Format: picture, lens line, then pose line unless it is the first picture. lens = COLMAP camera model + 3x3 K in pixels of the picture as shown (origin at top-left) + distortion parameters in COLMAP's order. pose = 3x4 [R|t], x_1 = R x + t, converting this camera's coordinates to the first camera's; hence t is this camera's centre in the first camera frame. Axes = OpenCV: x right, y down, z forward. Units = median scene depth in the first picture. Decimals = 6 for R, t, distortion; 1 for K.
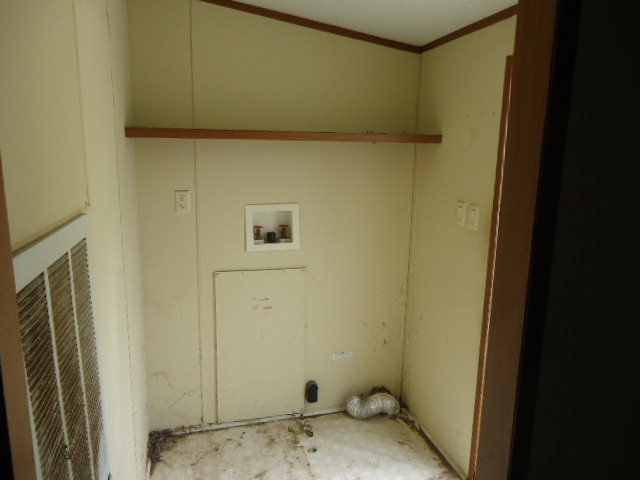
lens RADIAL K [[455.7, 0, 320.4], [0, 455.7, 239.1], [0, 0, 1]] dist [0.002532, 0.000922]
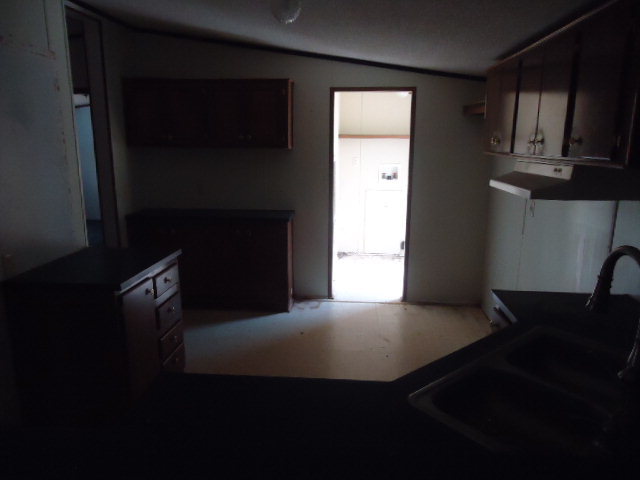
lens RADIAL K [[455.7, 0, 320.0], [0, 455.7, 240.7], [0, 0, 1]] dist [0.002532, 0.000922]
pose [[0.940066, 0.052072, -0.336994, 0.390437], [-0.052124, 0.998601, 0.008899, 0.335158], [0.336986, 0.009200, 0.941465, -1.450247]]
